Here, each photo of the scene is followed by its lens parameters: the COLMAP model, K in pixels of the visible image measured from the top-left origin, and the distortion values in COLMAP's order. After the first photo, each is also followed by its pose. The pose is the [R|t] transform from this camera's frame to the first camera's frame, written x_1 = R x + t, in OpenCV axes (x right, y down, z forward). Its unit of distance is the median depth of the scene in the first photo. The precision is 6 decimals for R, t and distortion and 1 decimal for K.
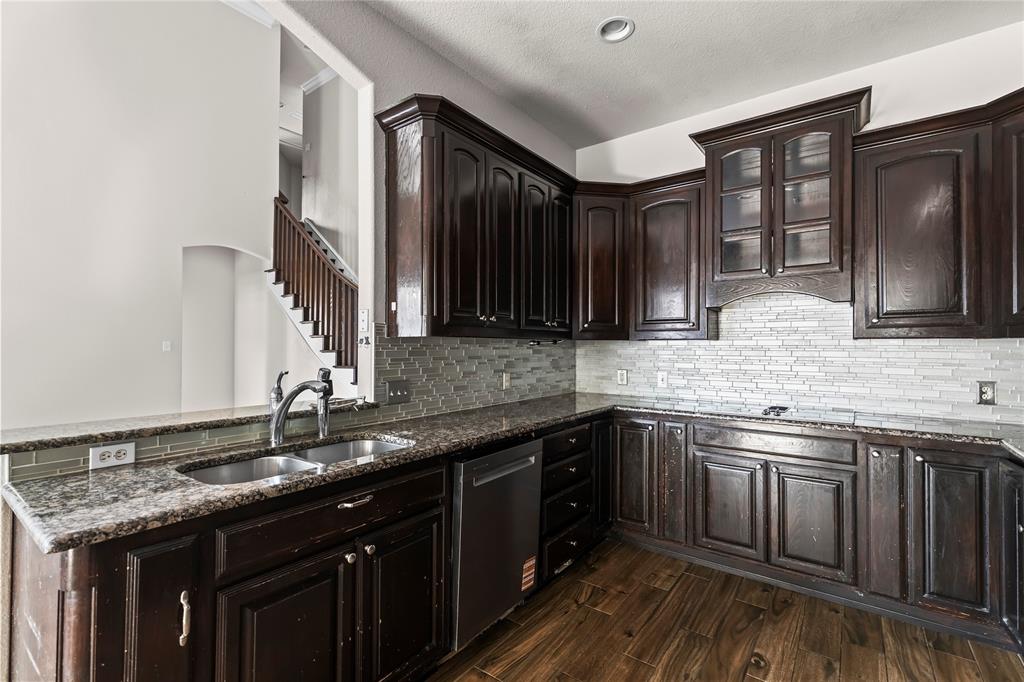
lens RADIAL K [[462.2, 0, 502.3], [0, 462.2, 342.8], [0, 0, 1]] dist [0.010502, -0.002133]
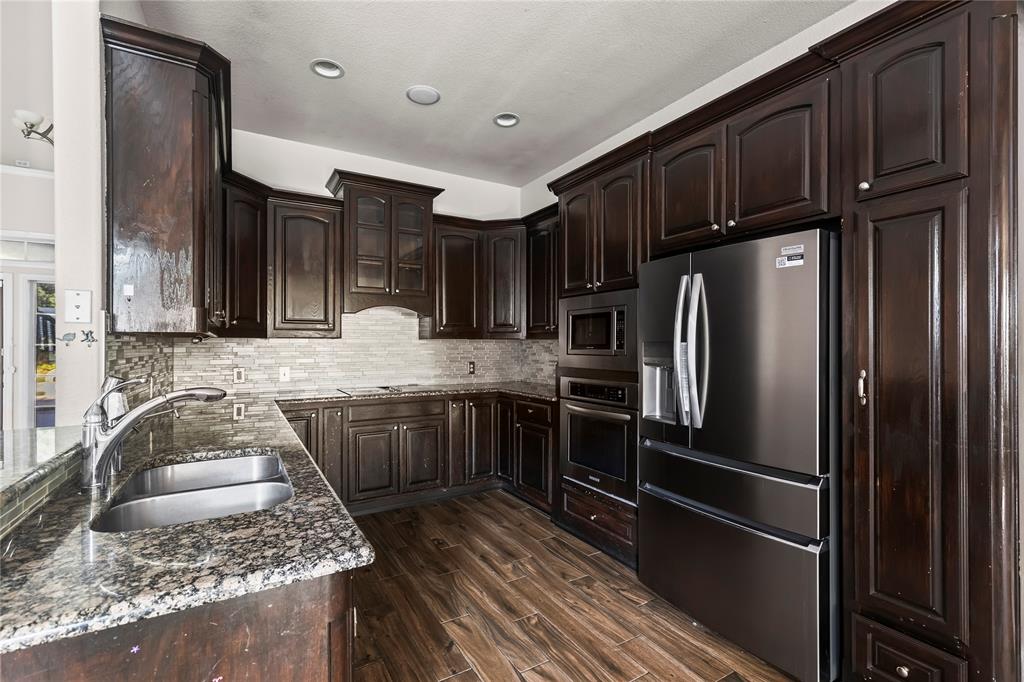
lens RADIAL K [[462.2, 0, 507.9], [0, 462.2, 345.1], [0, 0, 1]] dist [0.010502, -0.002133]
pose [[0.379074, -0.004124, 0.925357, -0.647162], [-0.005412, 0.999963, 0.006674, 0.000317], [-0.925351, -0.007538, 0.379038, 0.144327]]
